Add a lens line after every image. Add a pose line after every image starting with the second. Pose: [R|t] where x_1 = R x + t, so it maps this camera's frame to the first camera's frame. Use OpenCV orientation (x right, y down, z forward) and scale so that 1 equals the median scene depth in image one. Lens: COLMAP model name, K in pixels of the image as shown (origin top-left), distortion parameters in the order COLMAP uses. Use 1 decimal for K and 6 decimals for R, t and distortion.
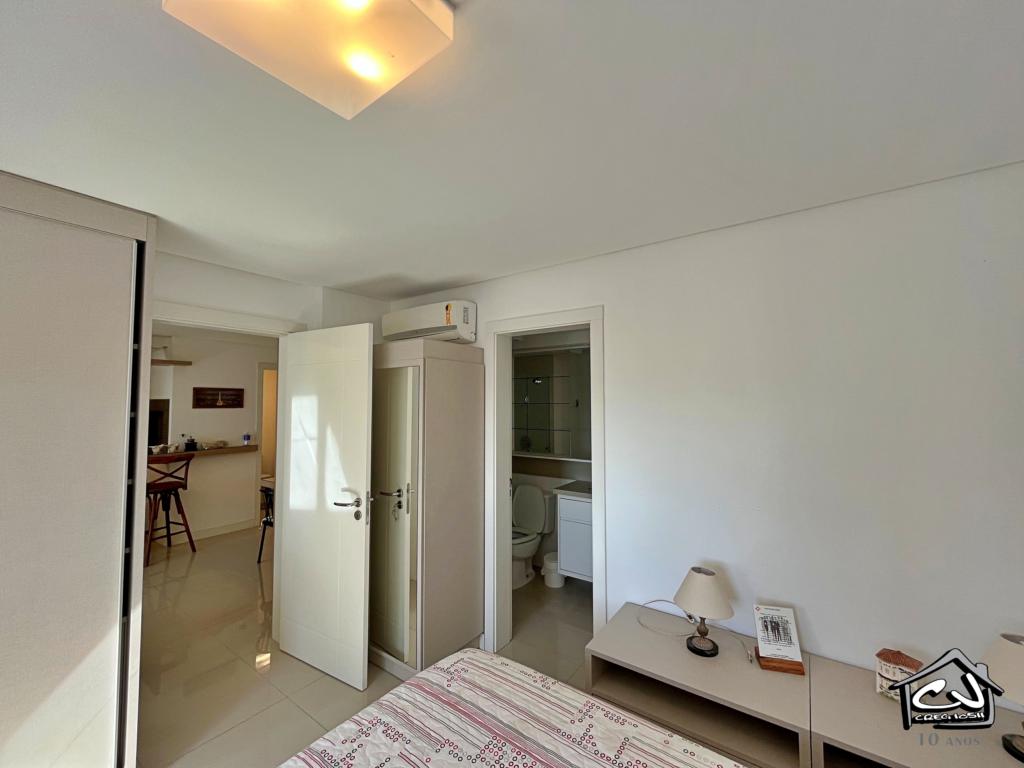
lens RADIAL K [[412.9, 0, 511.2], [0, 412.9, 381.2], [0, 0, 1]] dist [-0.002923, -0.000052]
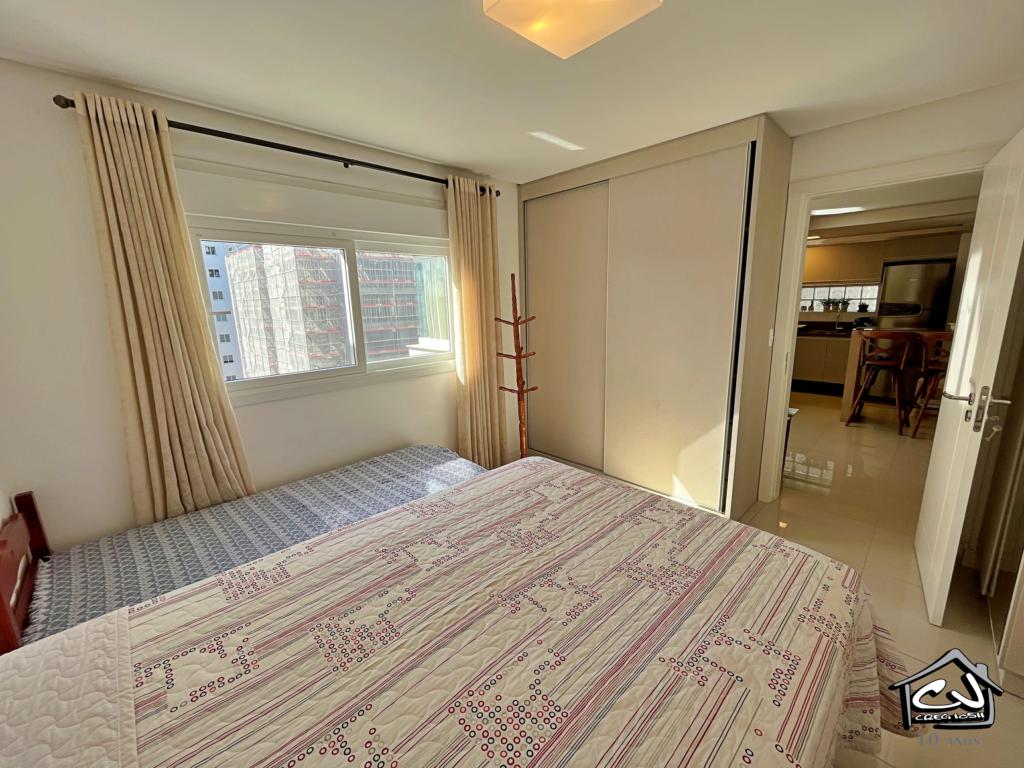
lens RADIAL K [[412.9, 0, 511.3], [0, 412.9, 389.5], [0, 0, 1]] dist [-0.002923, -0.000052]
pose [[-0.171489, 0.211733, -0.962165, 0.914622], [0.079421, 0.976425, 0.200716, 0.140177], [0.981980, -0.041996, -0.184262, 0.693197]]
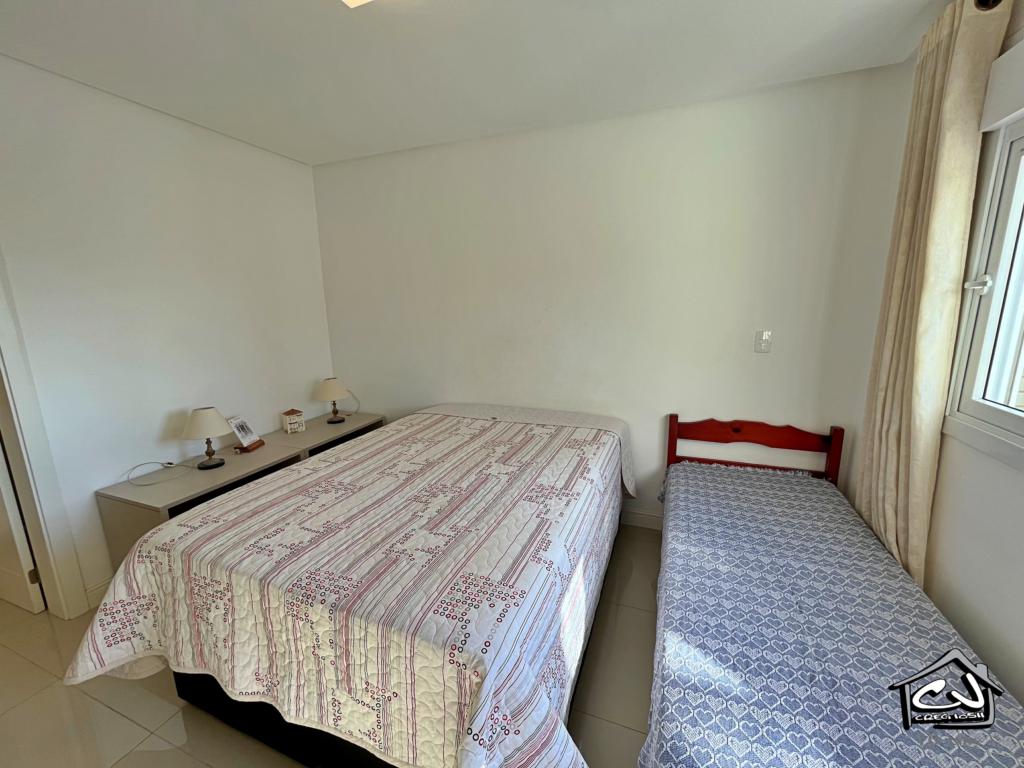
lens RADIAL K [[412.9, 0, 509.1], [0, 412.9, 387.9], [0, 0, 1]] dist [-0.002923, -0.000052]
pose [[-0.242599, -0.194489, 0.950431, -1.433964], [-0.037875, 0.980850, 0.191046, 0.180597], [-0.969387, 0.010351, -0.245320, 0.599246]]
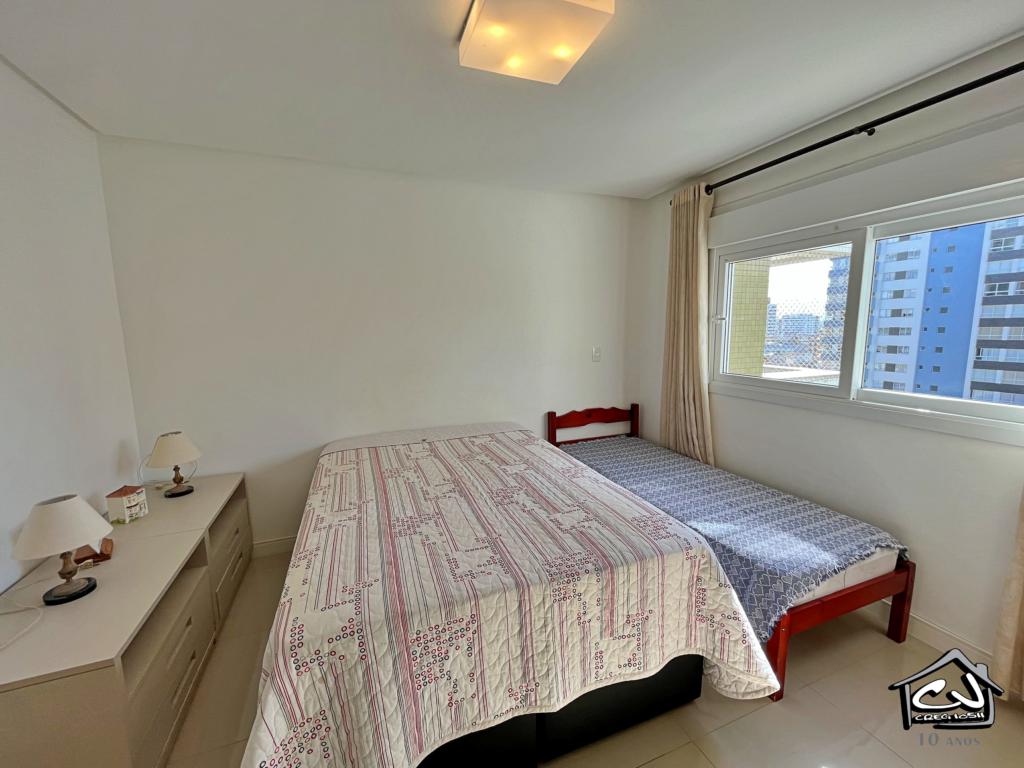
lens RADIAL K [[412.9, 0, 509.2], [0, 412.9, 389.2], [0, 0, 1]] dist [-0.002923, -0.000052]
pose [[-0.834340, -0.068962, 0.546919, -0.958192], [-0.015352, 0.994666, 0.101999, 0.247089], [-0.551036, 0.076705, -0.830948, 1.736534]]
